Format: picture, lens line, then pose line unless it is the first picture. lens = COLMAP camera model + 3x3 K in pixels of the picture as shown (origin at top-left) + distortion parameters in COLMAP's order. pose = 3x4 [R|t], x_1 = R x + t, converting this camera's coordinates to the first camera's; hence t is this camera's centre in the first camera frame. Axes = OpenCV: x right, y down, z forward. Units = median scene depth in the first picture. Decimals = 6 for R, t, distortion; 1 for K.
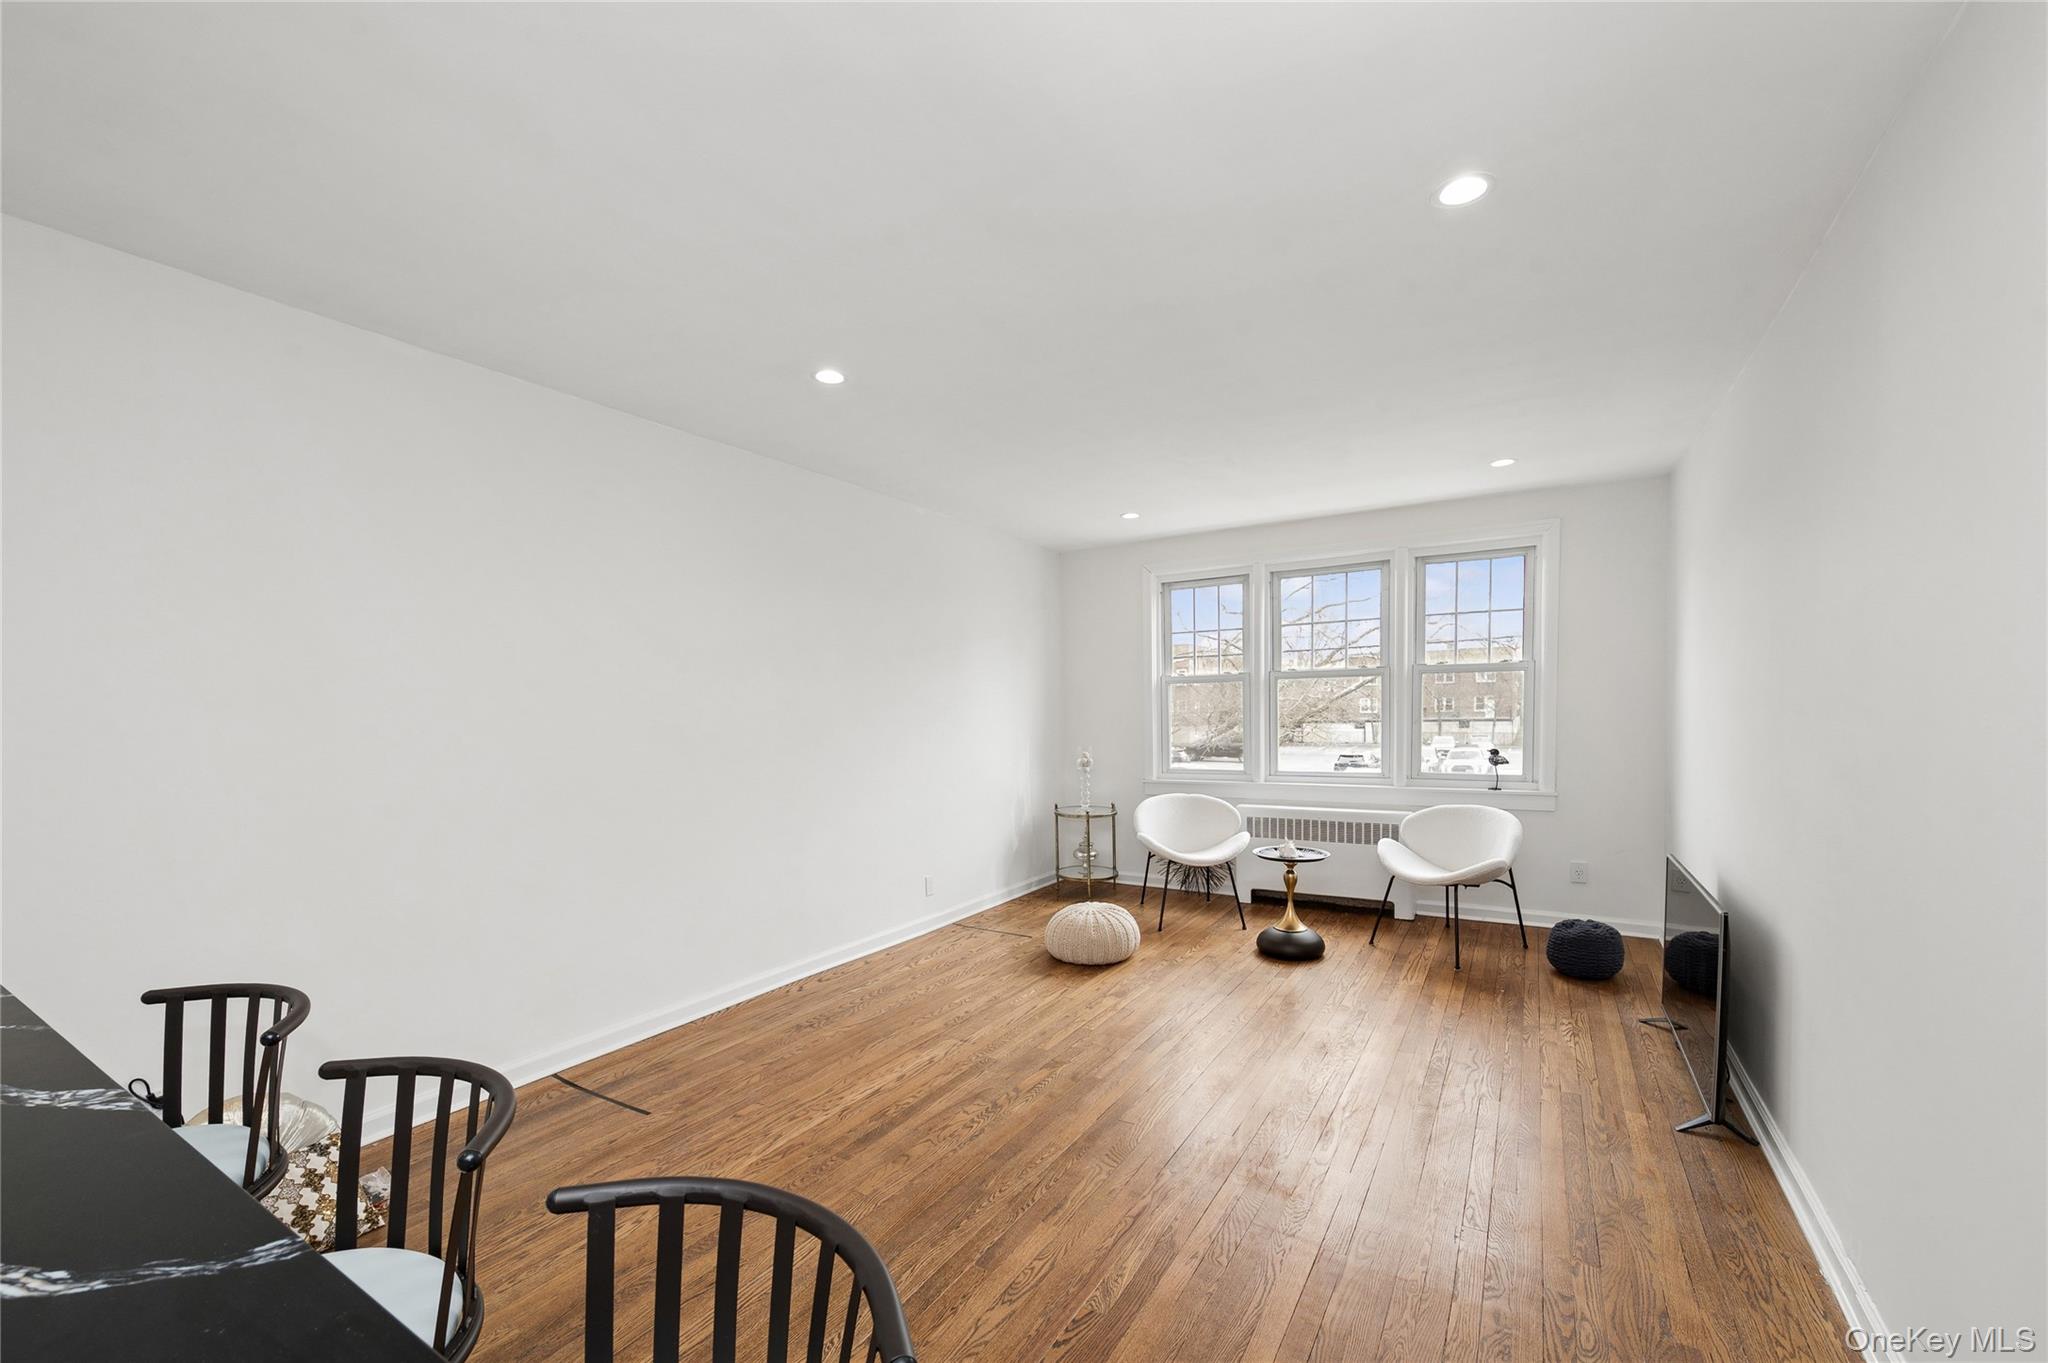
lens RADIAL K [[835.0, 0, 1015.7], [0, 835.0, 751.1], [0, 0, 1]] dist [-0.000455, -0.000013]
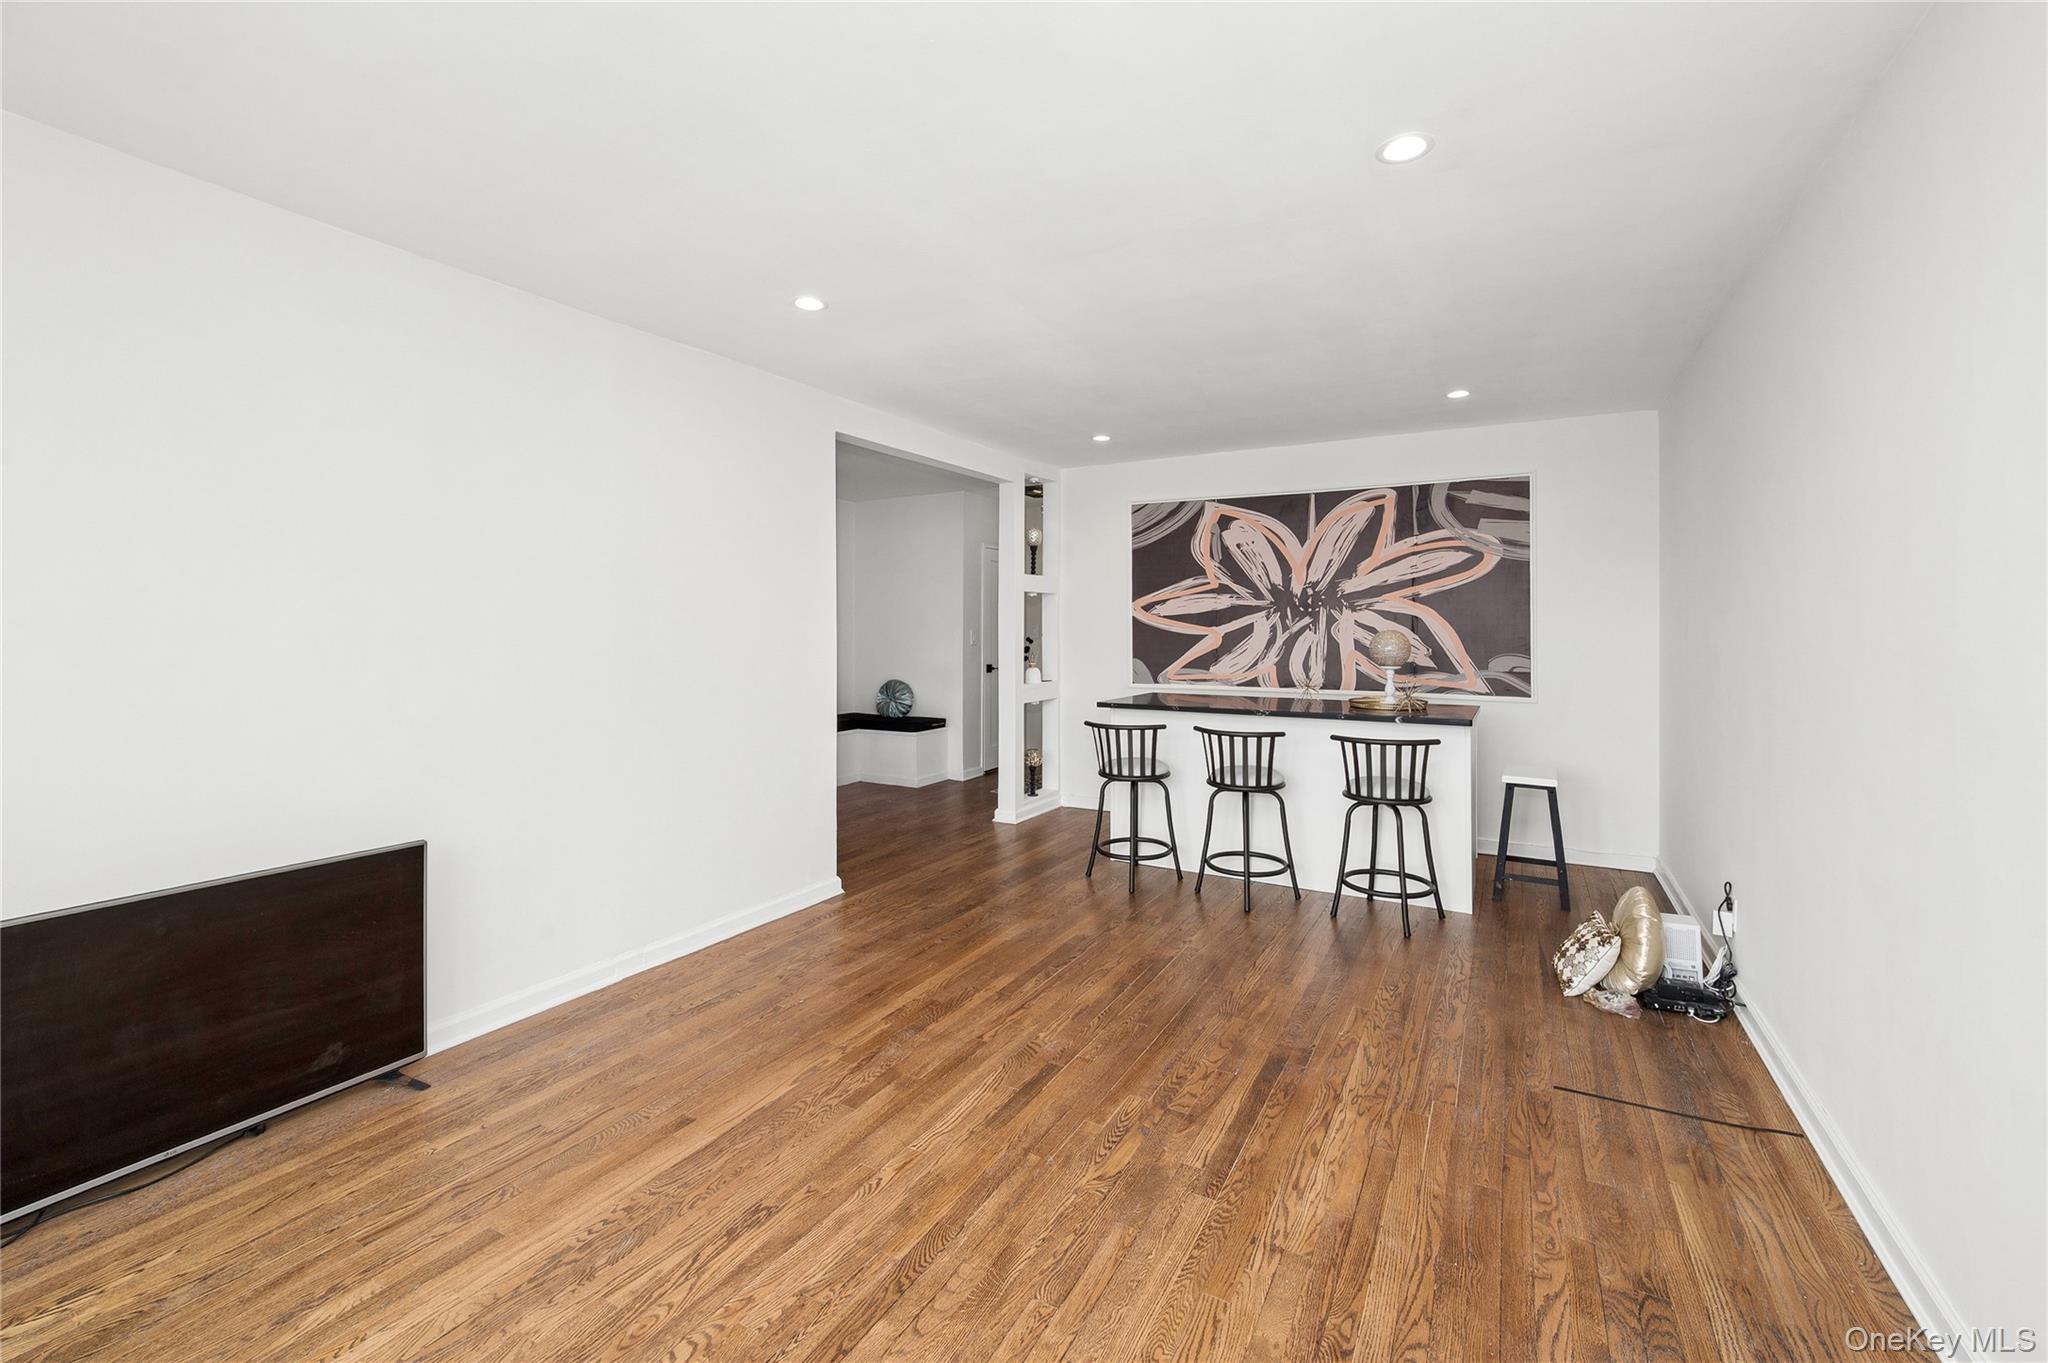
lens RADIAL K [[833.1, 0, 1043.2], [0, 833.1, 635.1], [0, 0, 1]] dist [0.000215, -0.000060]
pose [[-0.998662, 0.015544, -0.049318, 0.080470], [0.012678, 0.998241, 0.057909, -0.058595], [0.050132, 0.057206, -0.997103, 1.125709]]
